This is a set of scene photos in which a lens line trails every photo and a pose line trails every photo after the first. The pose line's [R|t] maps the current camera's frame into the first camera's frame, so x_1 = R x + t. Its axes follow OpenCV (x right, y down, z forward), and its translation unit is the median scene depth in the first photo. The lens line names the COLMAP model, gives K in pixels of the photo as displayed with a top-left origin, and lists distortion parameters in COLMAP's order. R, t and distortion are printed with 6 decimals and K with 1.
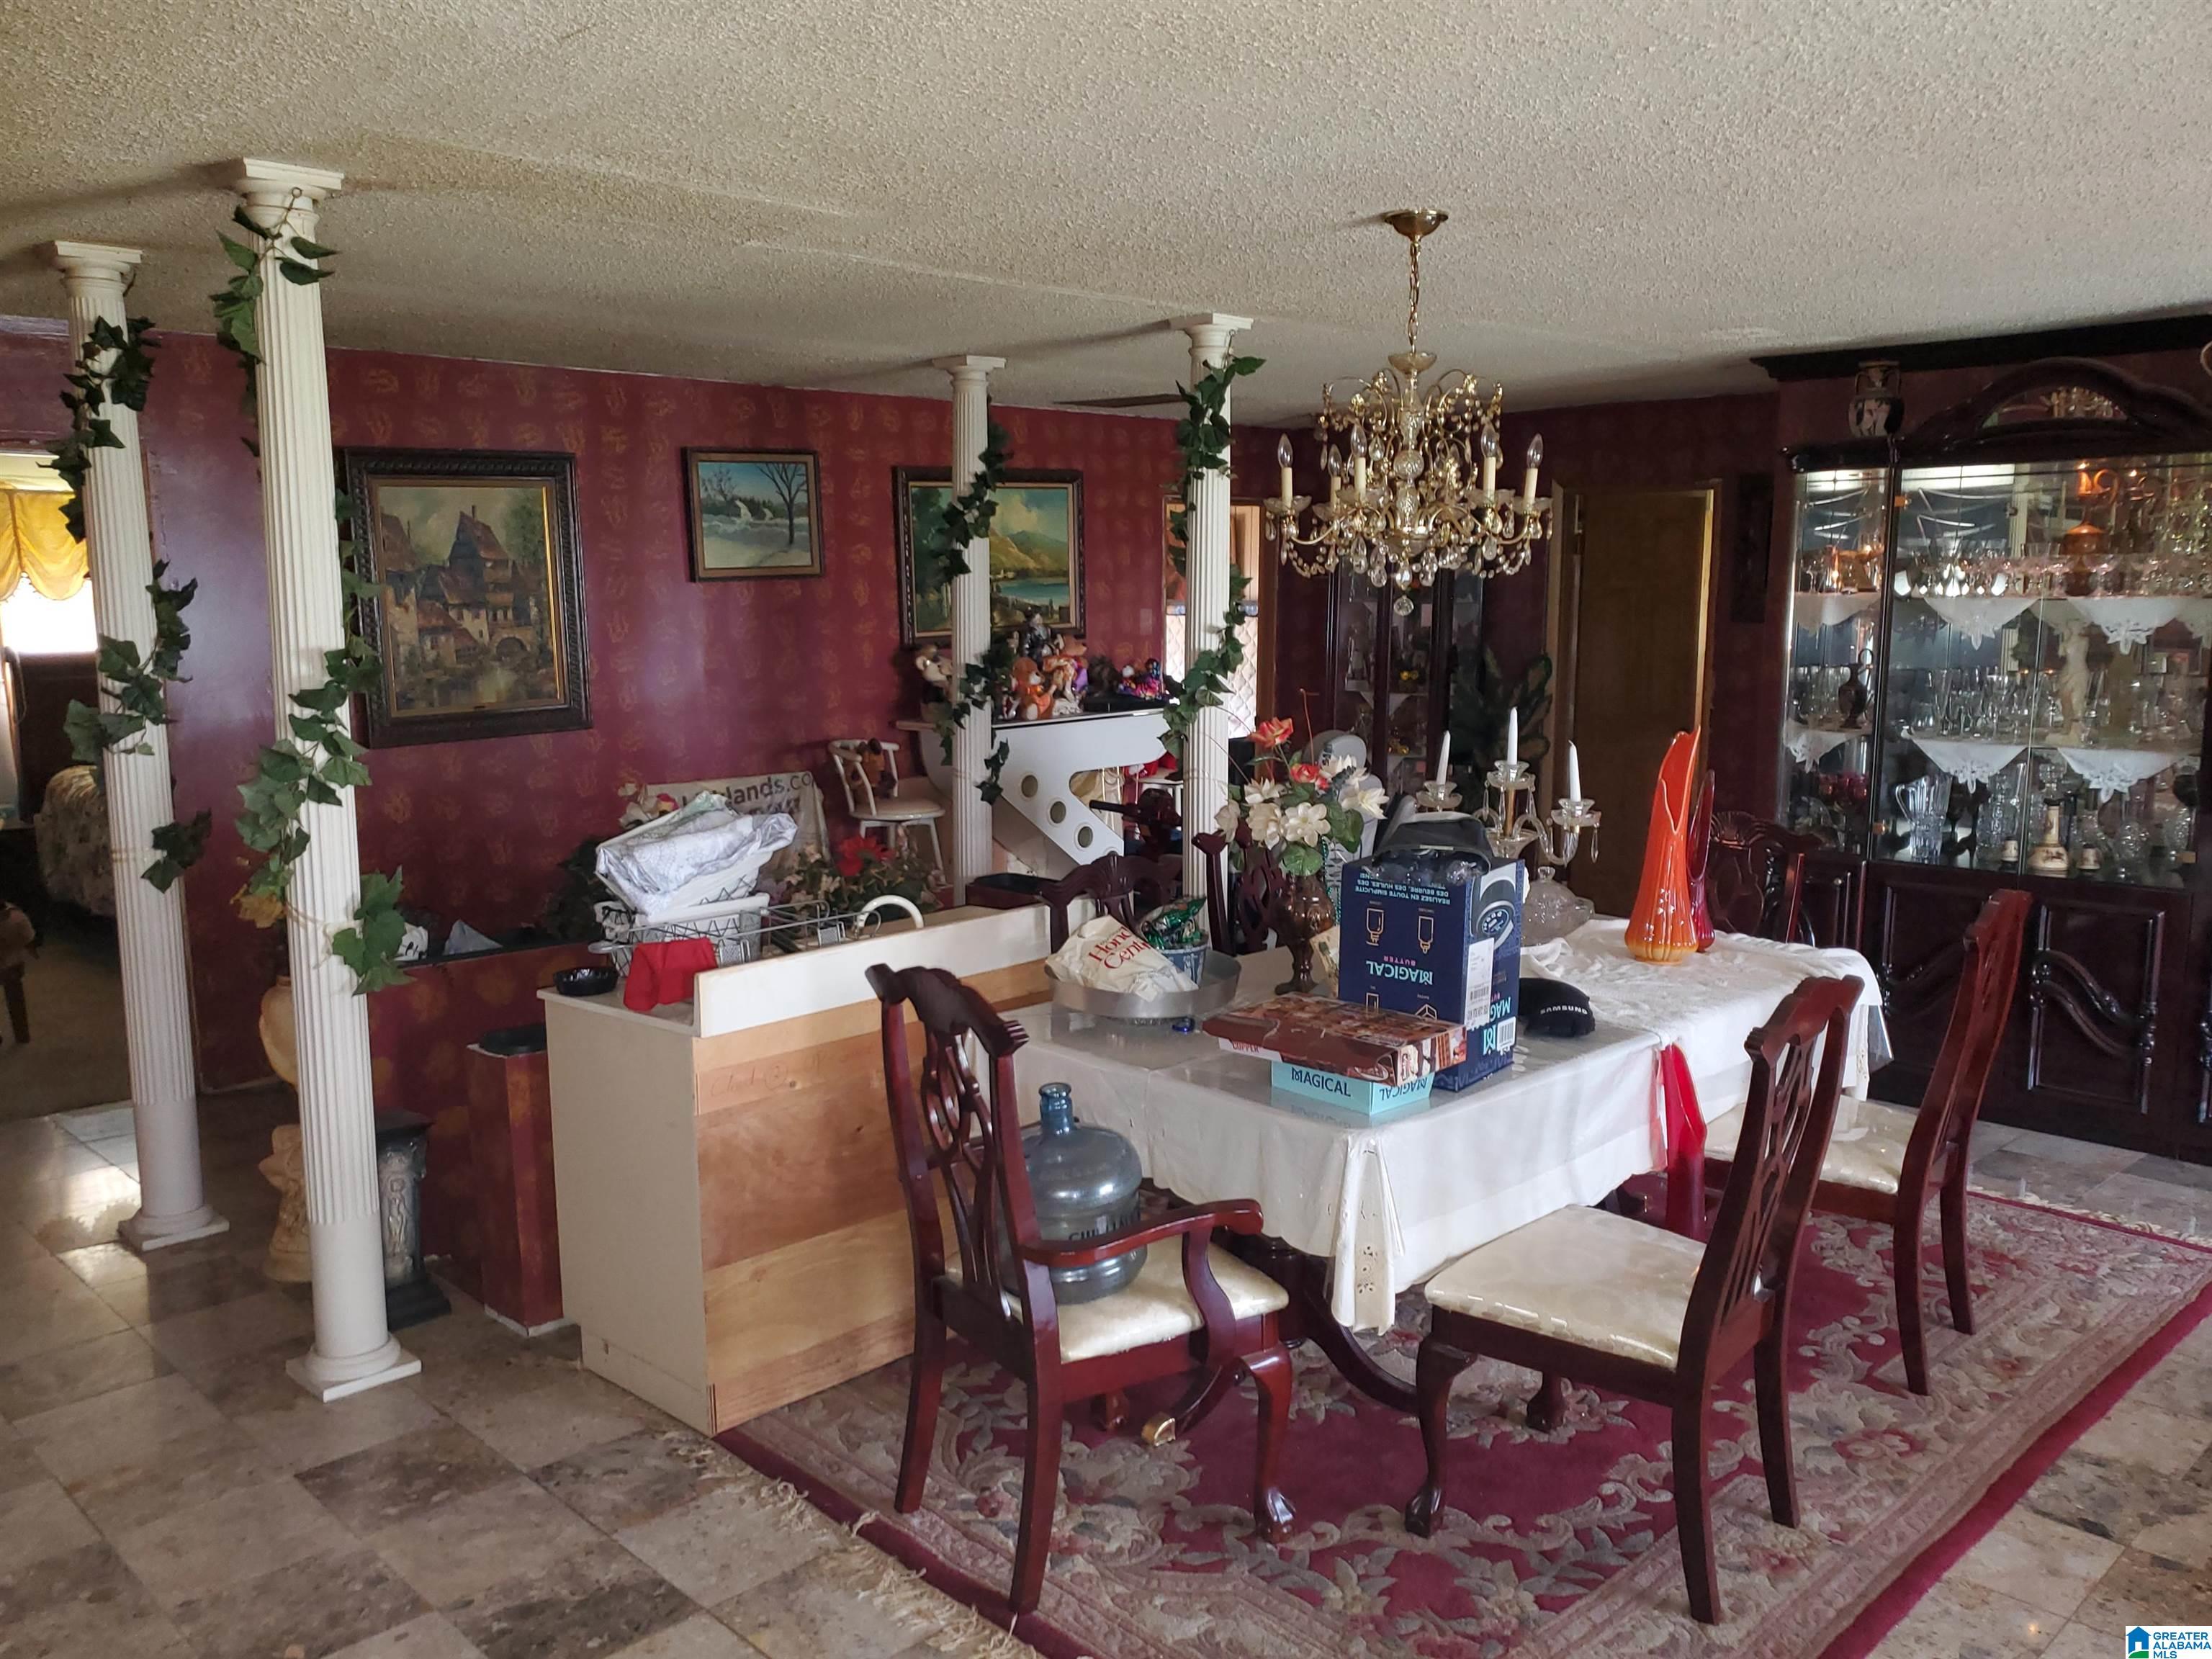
lens RADIAL K [[1742.4, 0, 1095.5], [0, 1742.4, 838.3], [0, 0, 1]] dist [0.029564, -0.004146]
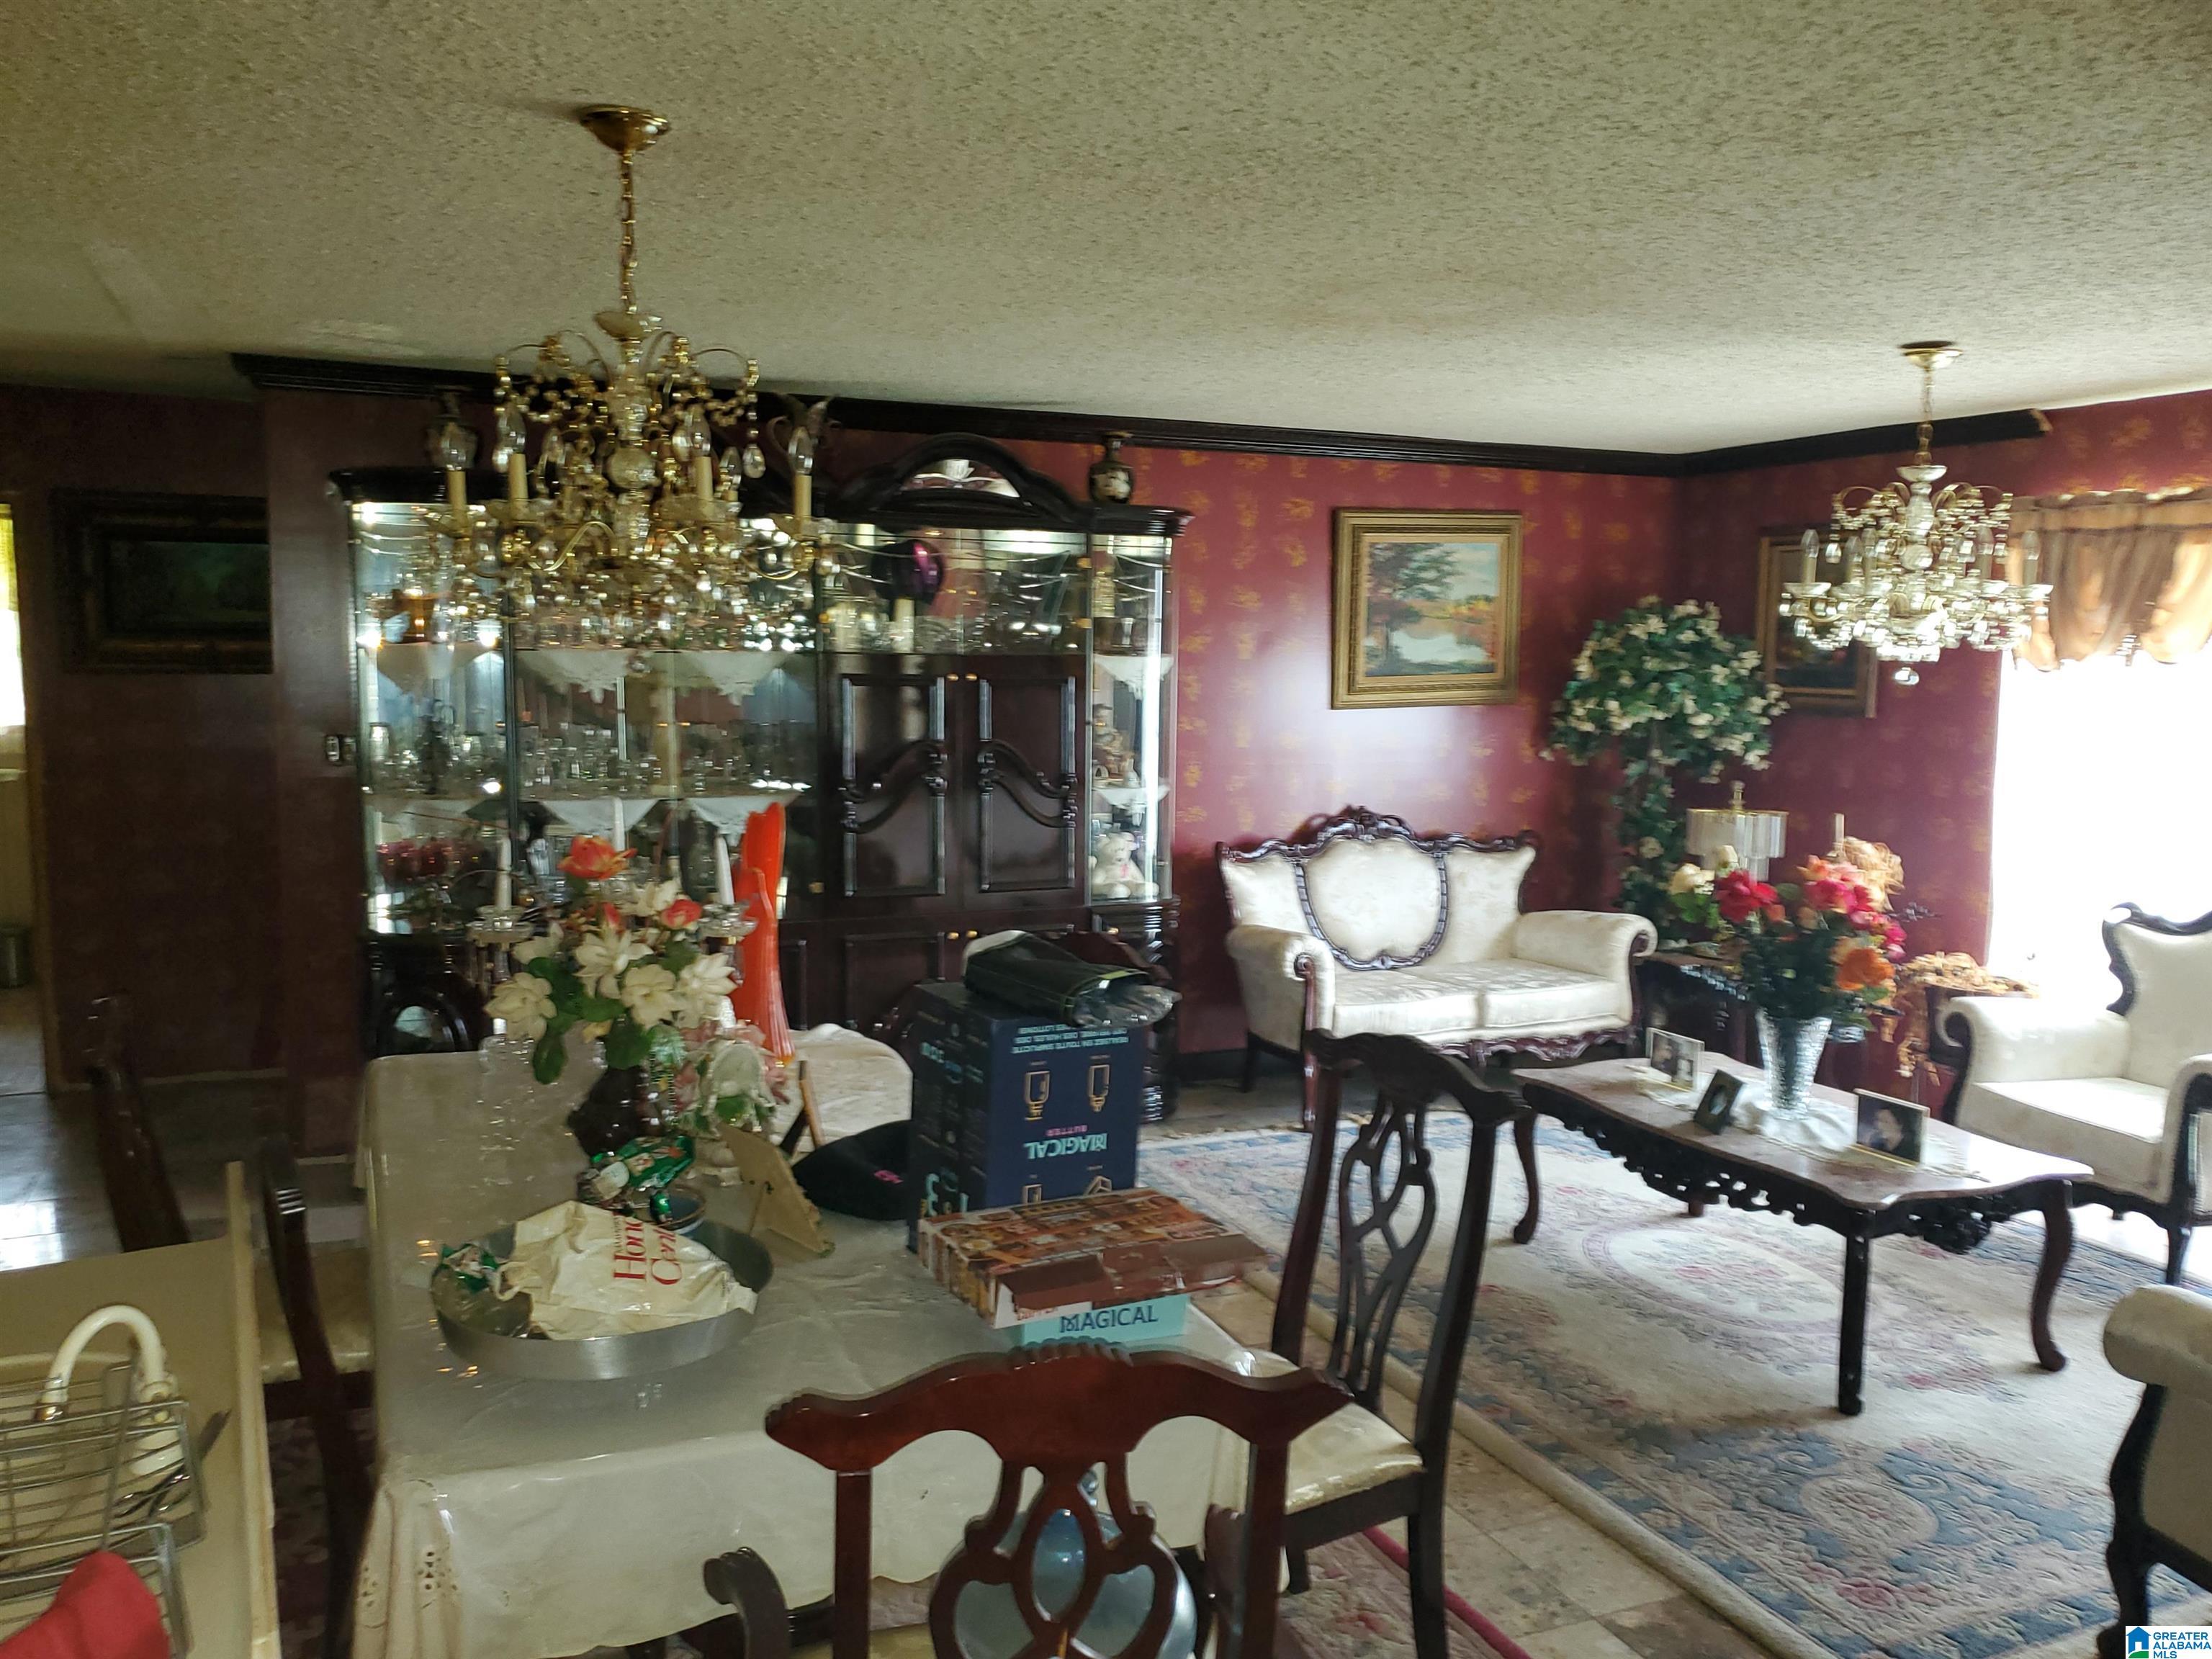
lens RADIAL K [[1742.4, 0, 1100.5], [0, 1742.4, 823.3], [0, 0, 1]] dist [0.029564, -0.004146]
pose [[0.361552, -0.091506, 0.927850, -0.514510], [0.121227, 0.991338, 0.050529, -0.099715], [-0.924437, 0.094211, 0.369514, 0.685692]]
